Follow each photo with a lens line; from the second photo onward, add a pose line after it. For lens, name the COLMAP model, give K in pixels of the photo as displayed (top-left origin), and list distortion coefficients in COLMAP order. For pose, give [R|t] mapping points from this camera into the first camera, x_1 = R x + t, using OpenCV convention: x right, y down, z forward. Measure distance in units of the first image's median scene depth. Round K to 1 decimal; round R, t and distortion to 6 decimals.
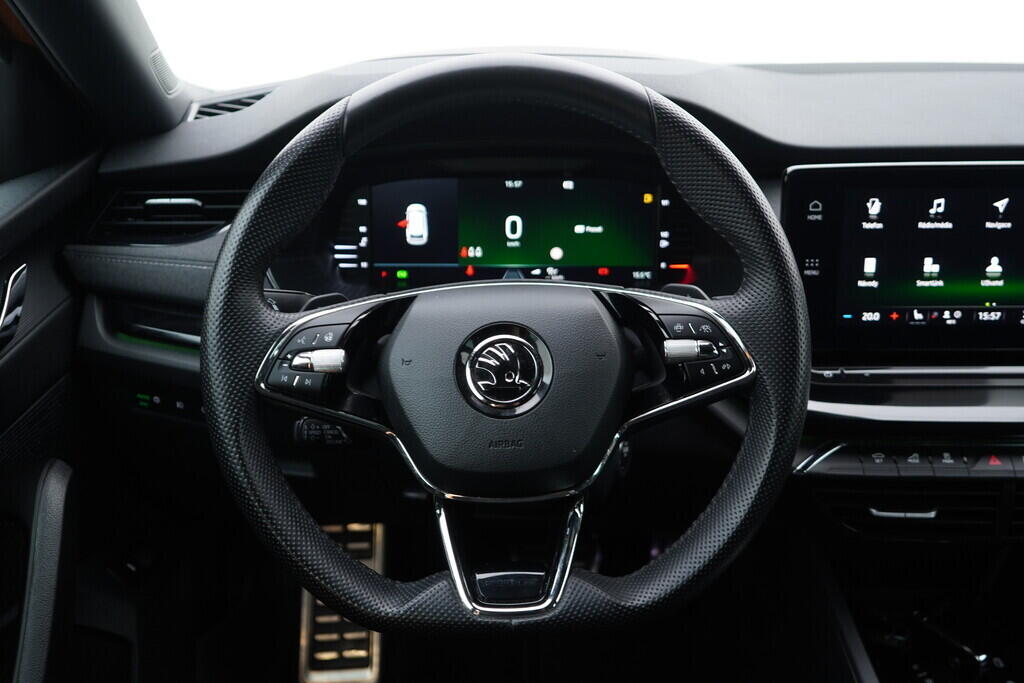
lens RADIAL K [[1059.0, 0, 507.2], [0, 1059.0, 341.2], [0, 0, 1]] dist [-0.006331, 0.000000]
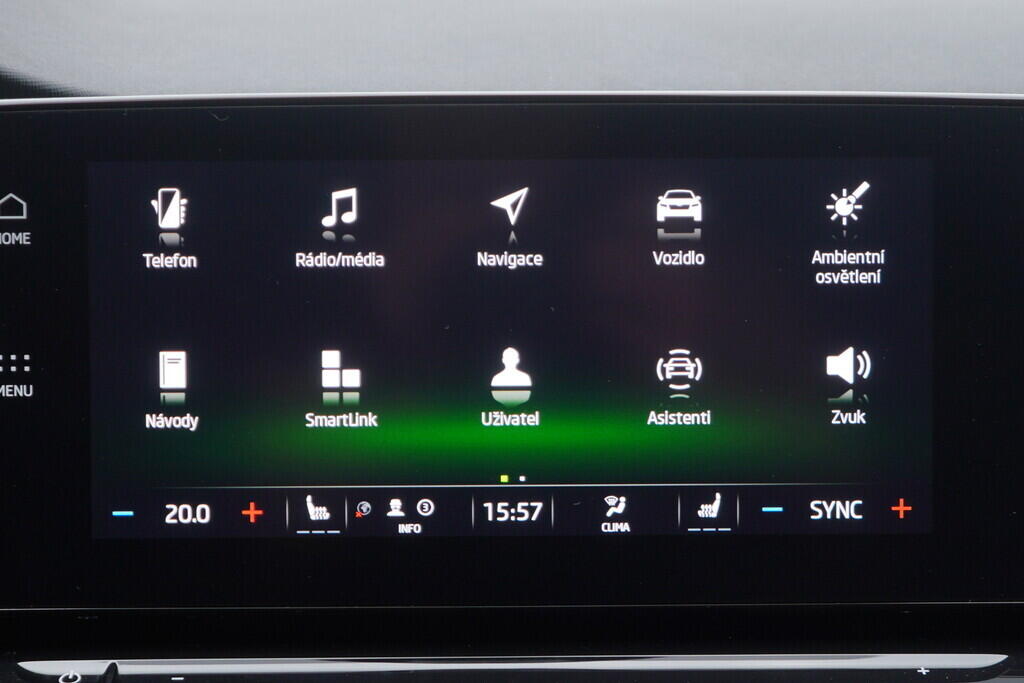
lens RADIAL K [[1059.0, 0, 503.0], [0, 1059.0, 359.8], [0, 0, 1]] dist [-0.006331, 0.000000]
pose [[0.999801, 0.002377, 0.019805, 0.454083], [0.001828, 0.977784, -0.209608, 0.001394], [-0.019863, 0.209602, 0.977585, 0.646589]]
